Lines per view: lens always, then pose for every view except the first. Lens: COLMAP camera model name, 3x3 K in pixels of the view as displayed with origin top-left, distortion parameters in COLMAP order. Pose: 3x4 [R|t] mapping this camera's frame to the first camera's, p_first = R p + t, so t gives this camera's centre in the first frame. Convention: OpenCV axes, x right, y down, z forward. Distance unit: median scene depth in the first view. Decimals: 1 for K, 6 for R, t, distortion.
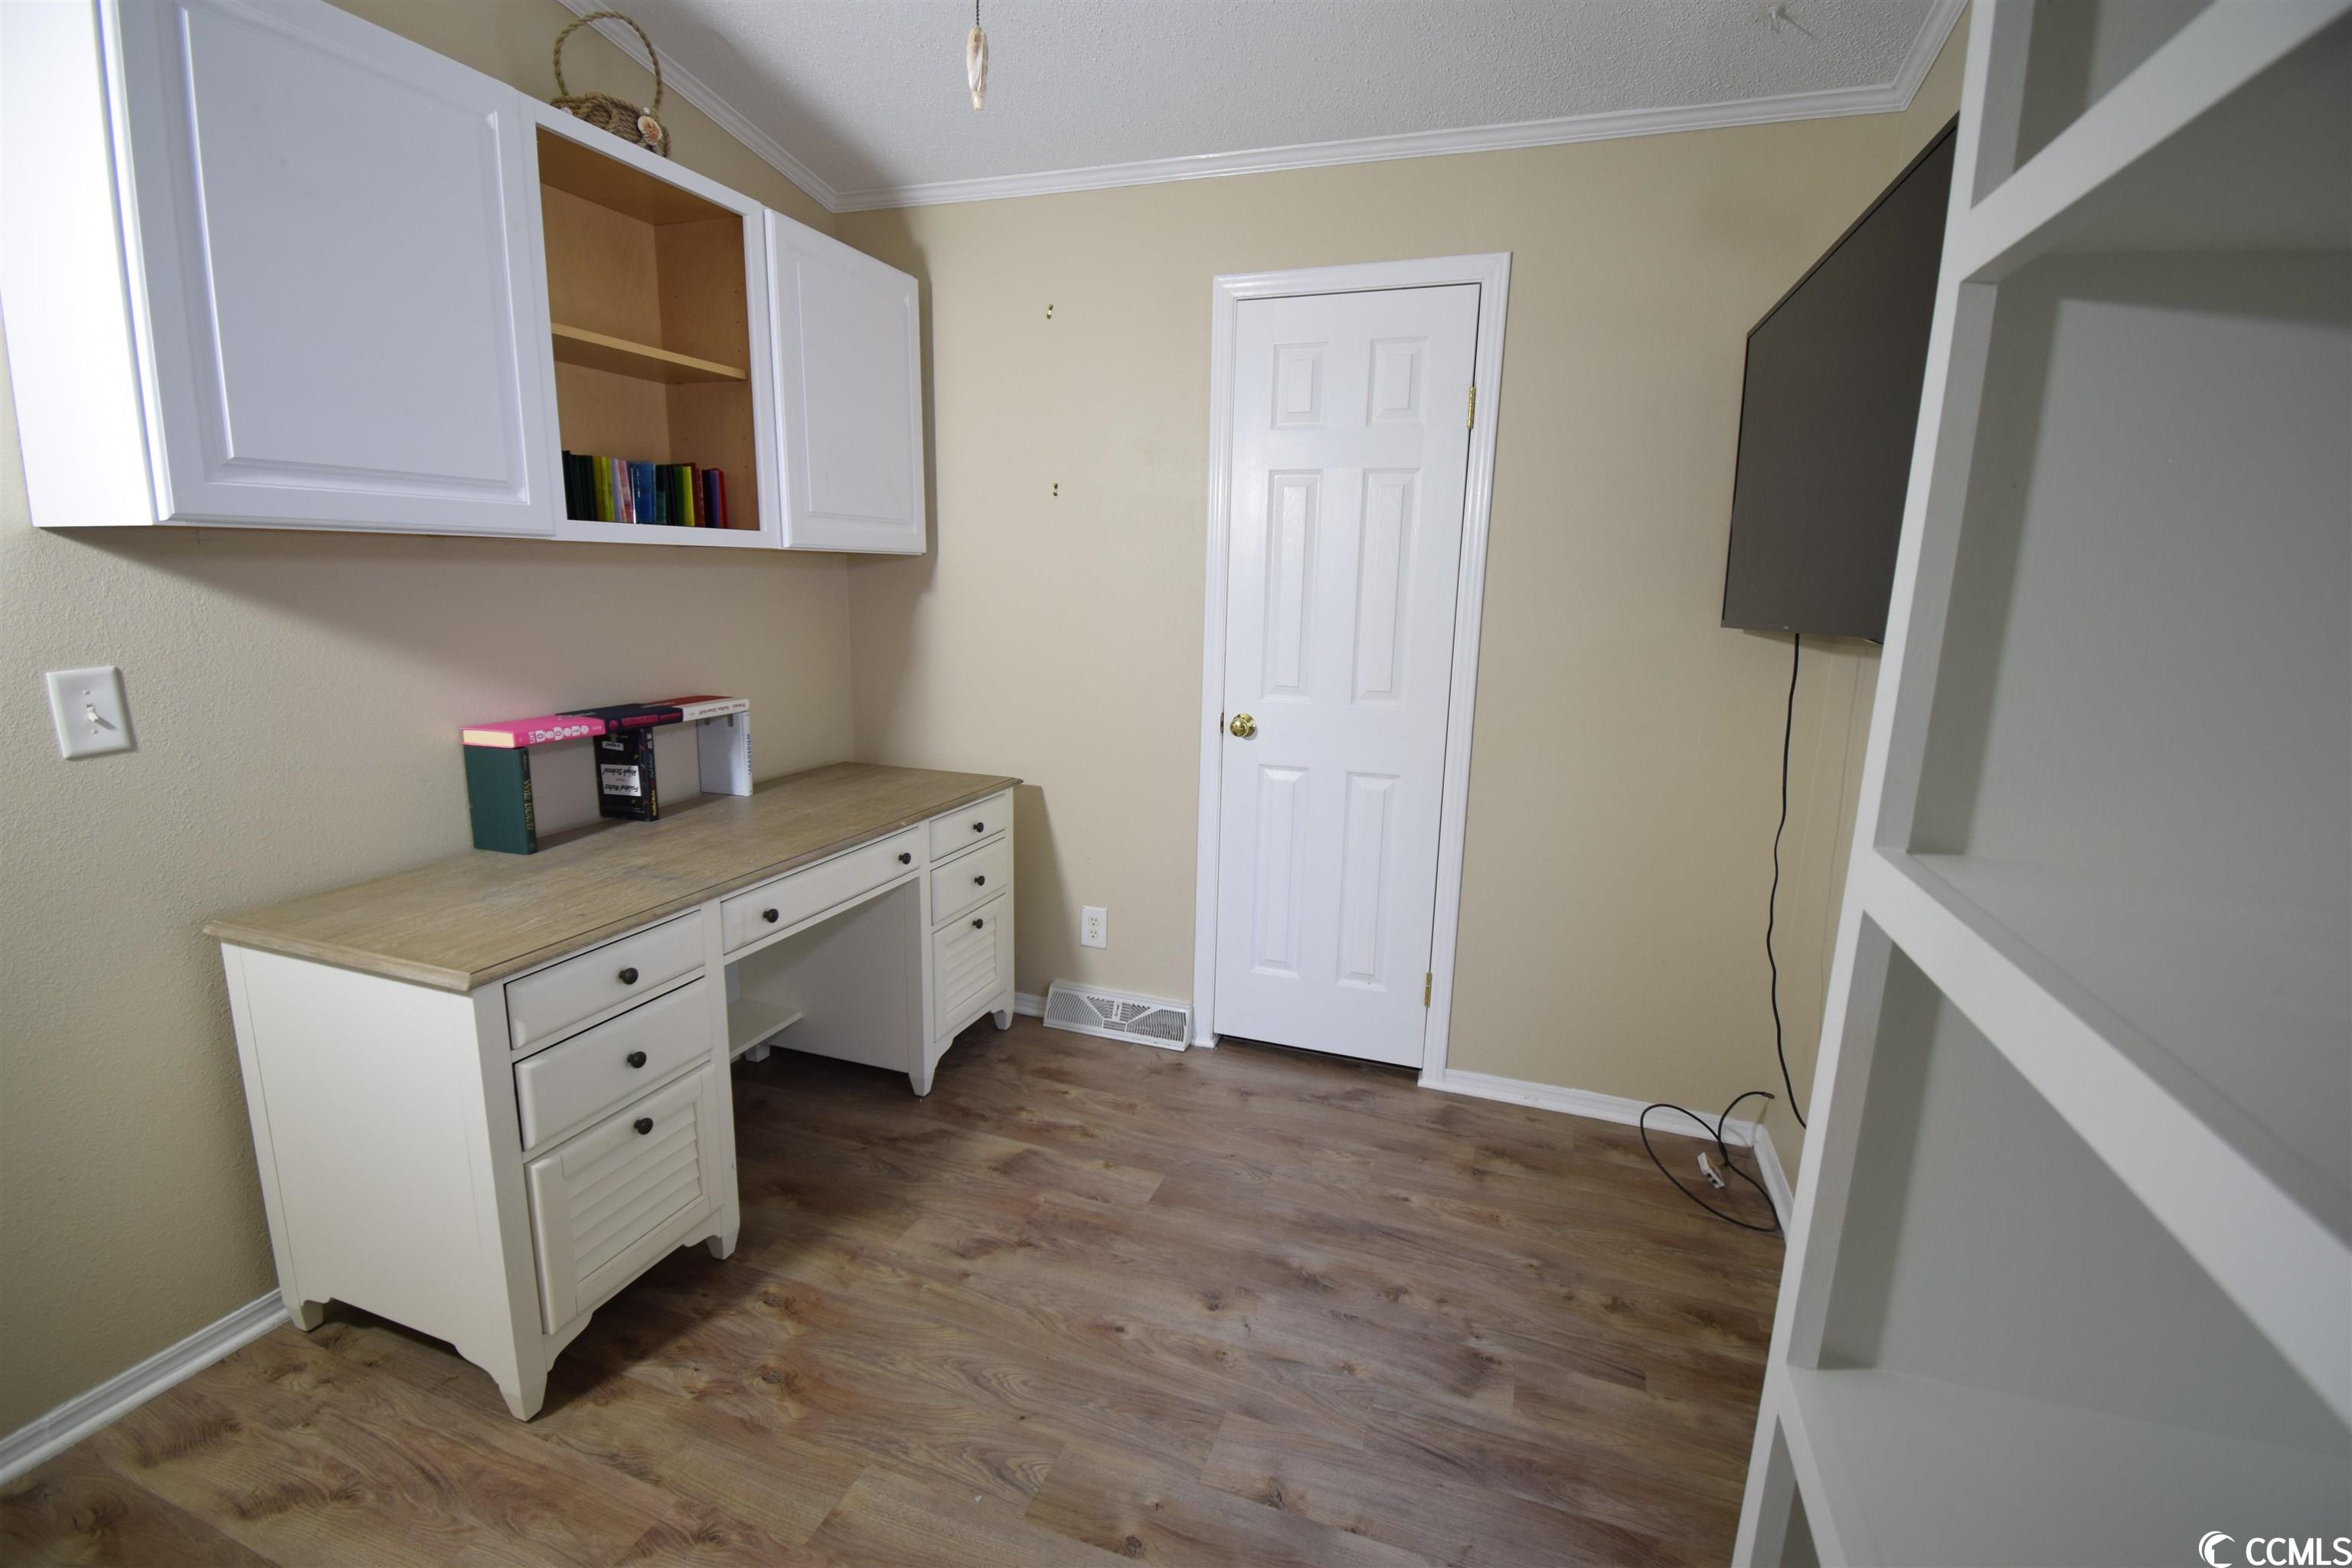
lens RADIAL K [[1038.2, 0, 1176.2], [0, 1038.2, 778.4], [0, 0, 1]] dist [0.004691, -0.015973]
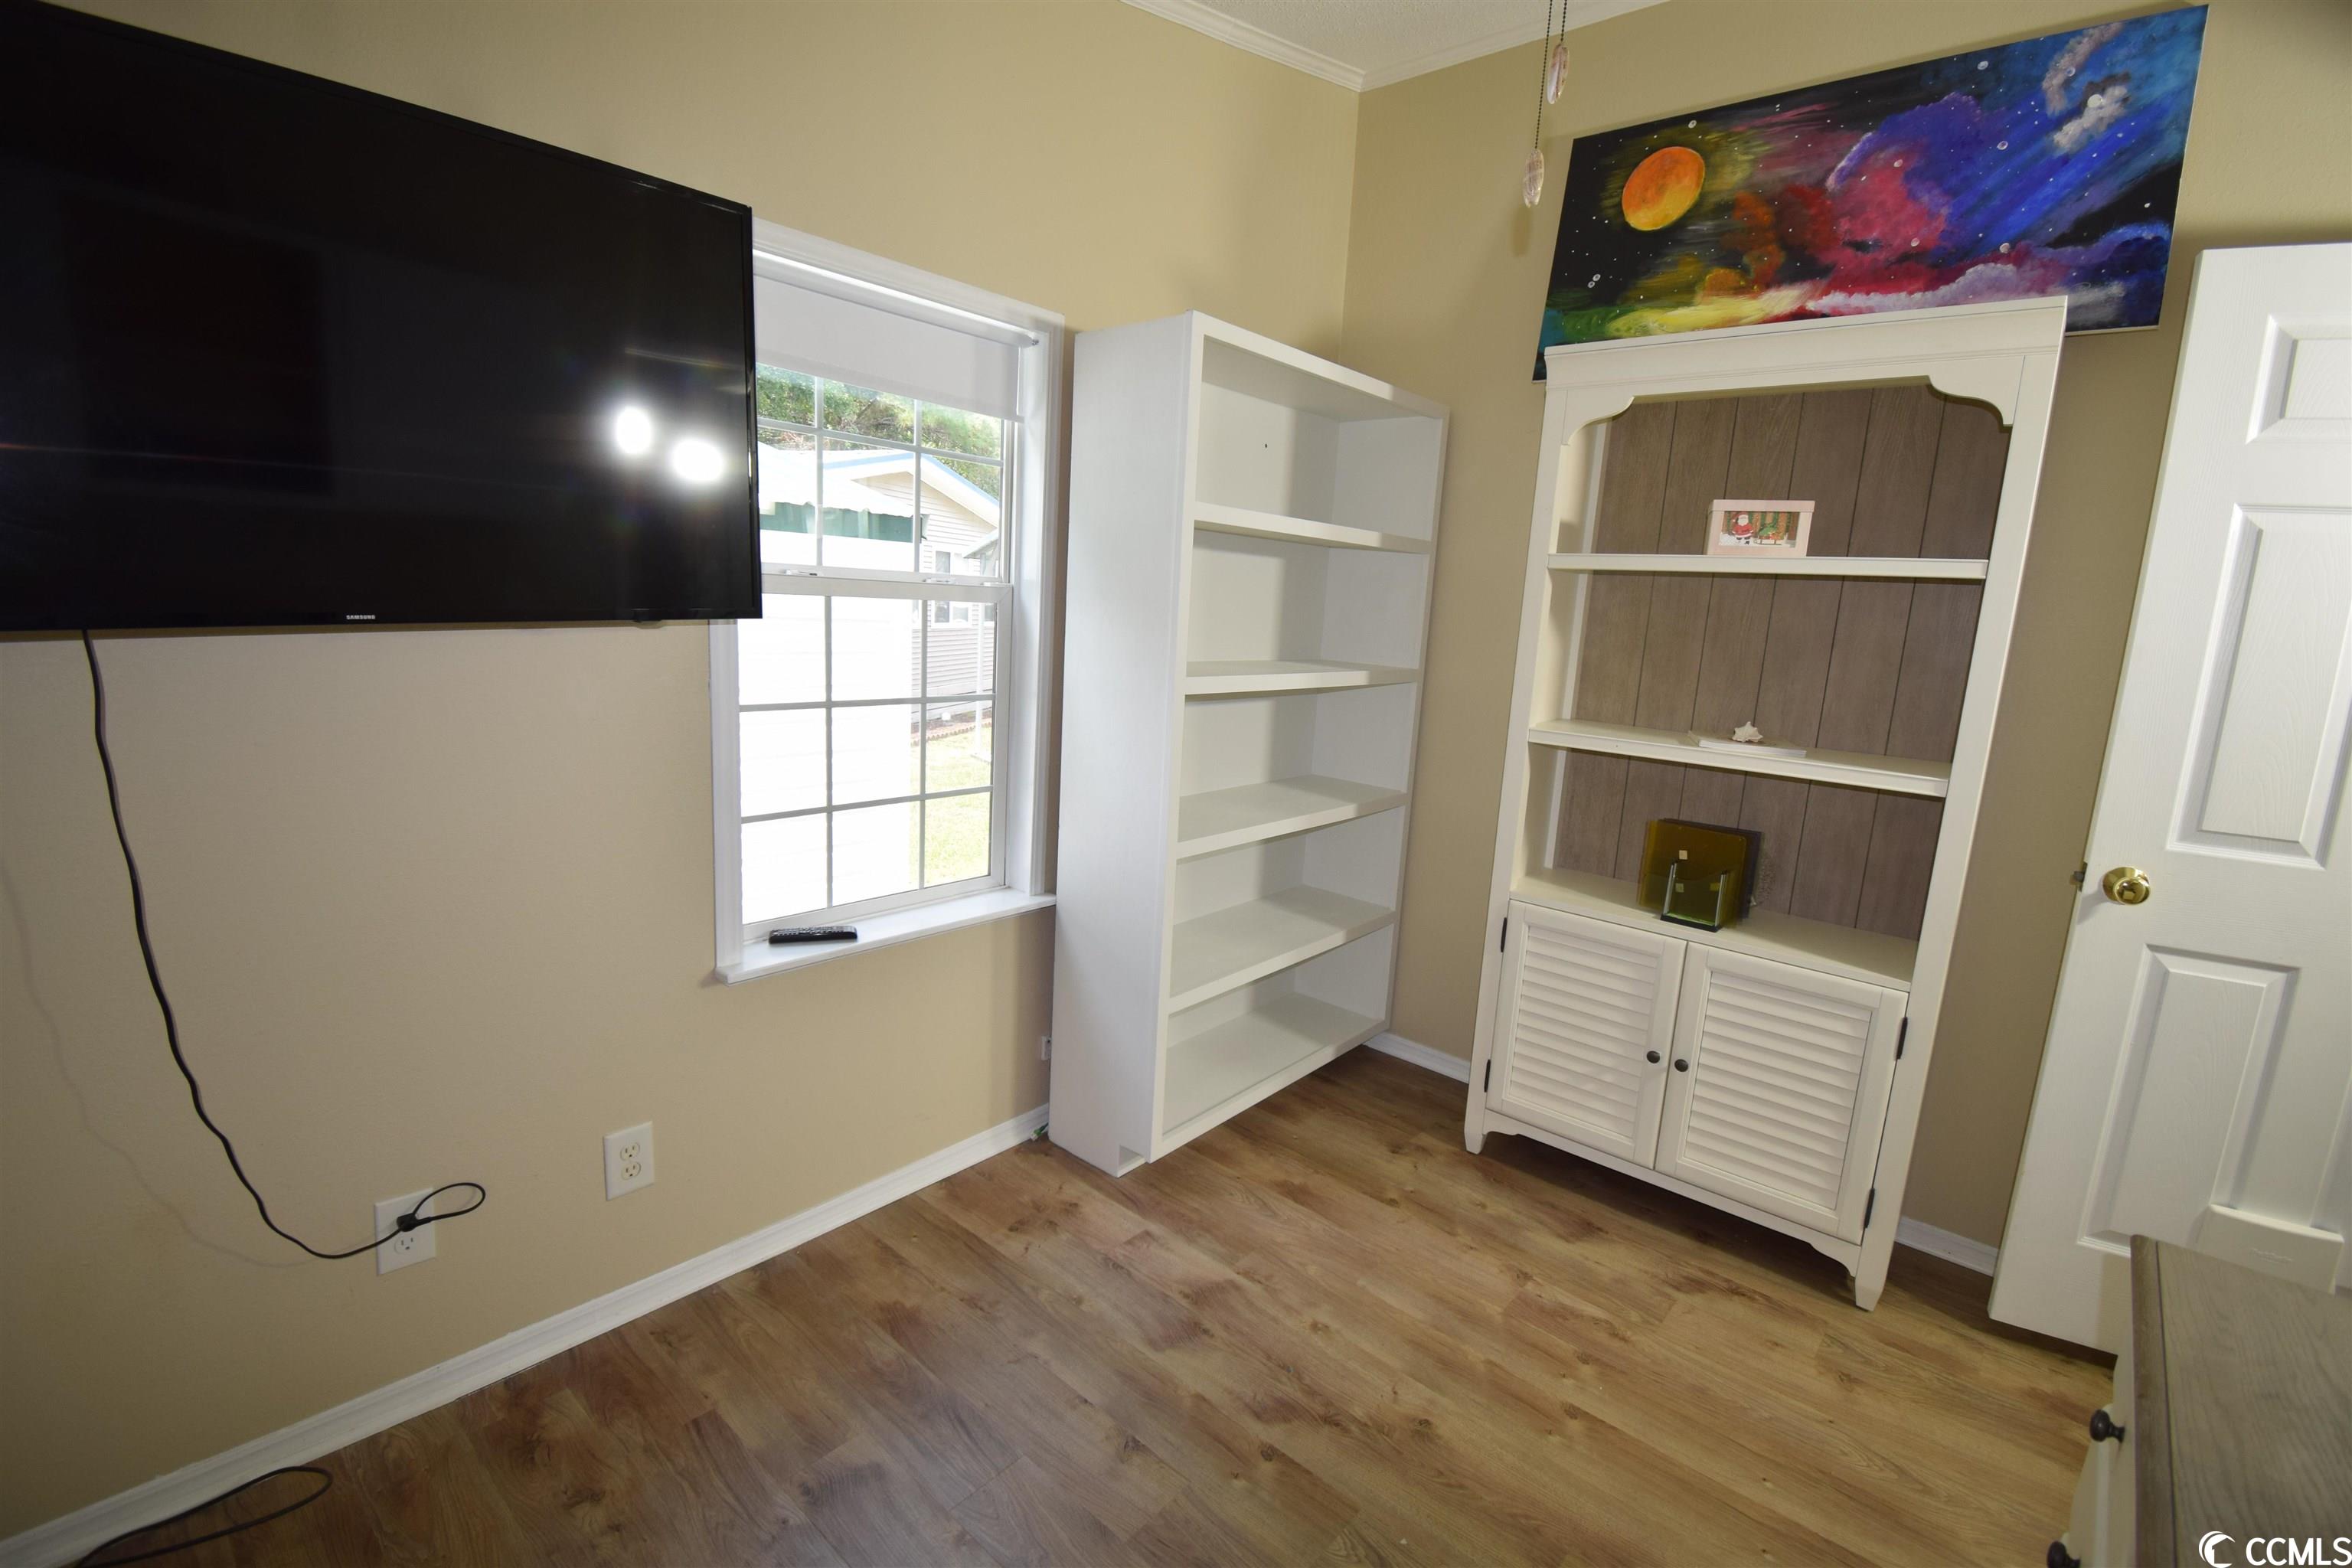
lens RADIAL K [[1038.2, 0, 1178.6], [0, 1038.2, 766.1], [0, 0, 1]] dist [0.004691, -0.015973]
pose [[-0.924863, -0.140748, 0.353297, -0.196590], [-0.004819, 0.933256, 0.359180, -0.303772], [-0.380271, 0.330490, -0.863812, 1.407167]]
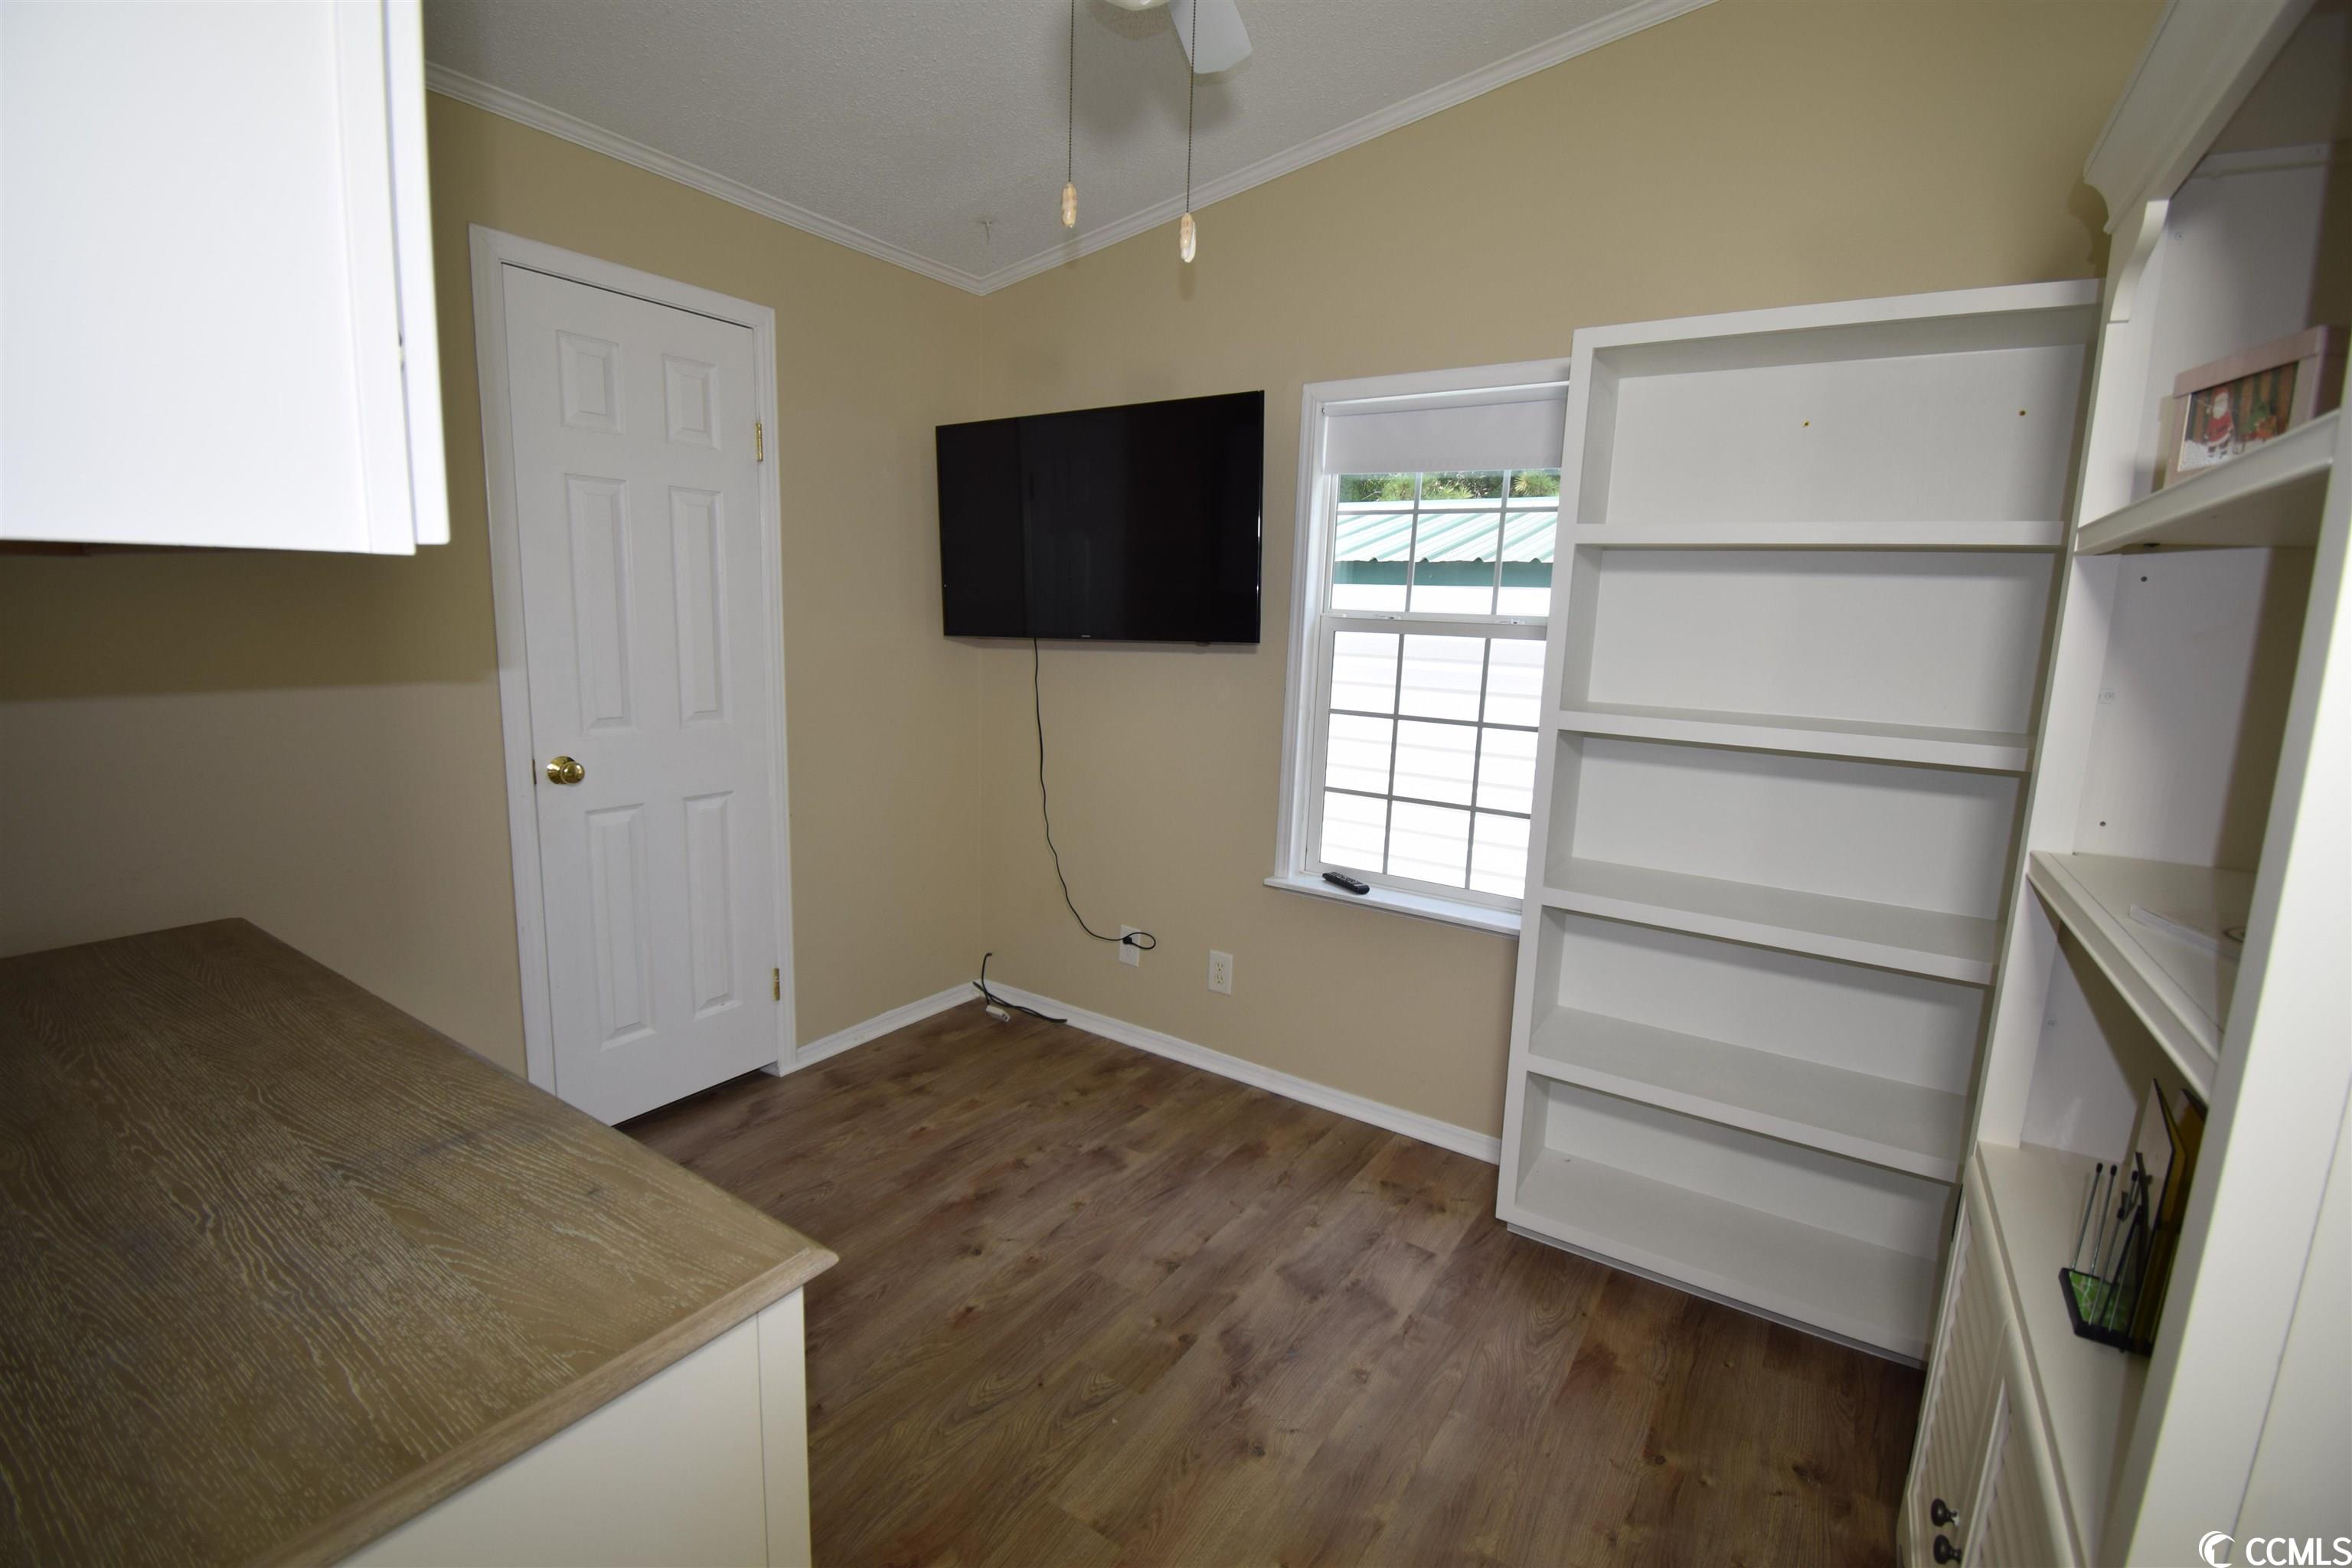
lens RADIAL K [[1038.2, 0, 1183.8], [0, 1038.2, 781.5], [0, 0, 1]] dist [0.004691, -0.015973]
pose [[0.237637, -0.177168, 0.955060, -0.946193], [0.162055, 0.976677, 0.140856, -0.120870], [-0.957740, 0.121299, 0.260806, 0.447135]]
